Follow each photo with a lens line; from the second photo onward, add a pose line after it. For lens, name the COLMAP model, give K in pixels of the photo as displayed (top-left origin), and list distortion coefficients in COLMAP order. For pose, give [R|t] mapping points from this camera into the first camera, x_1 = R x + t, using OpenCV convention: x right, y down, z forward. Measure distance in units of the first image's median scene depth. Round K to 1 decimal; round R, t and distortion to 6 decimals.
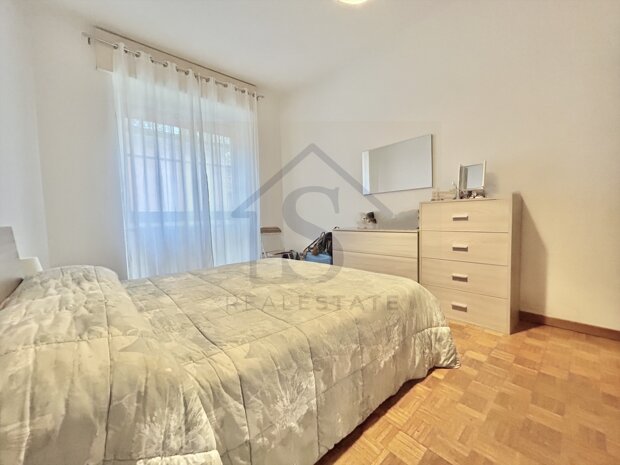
lens RADIAL K [[247.9, 0, 310.0], [0, 247.9, 232.5], [0, 0, 1]] dist [-0.001867, 0.000502]
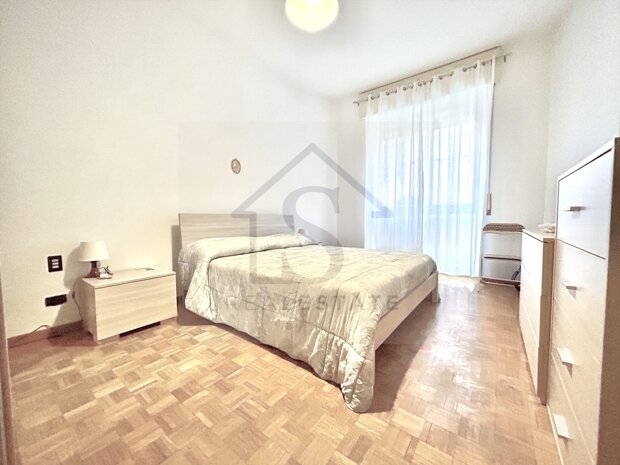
lens RADIAL K [[247.9, 0, 310.0], [0, 247.9, 232.5], [0, 0, 1]] dist [-0.001867, 0.000502]
pose [[0.189612, 0.084449, -0.978221, 0.712533], [-0.064257, 0.995226, 0.073462, -0.020794], [0.979754, 0.048928, 0.194133, 0.397014]]
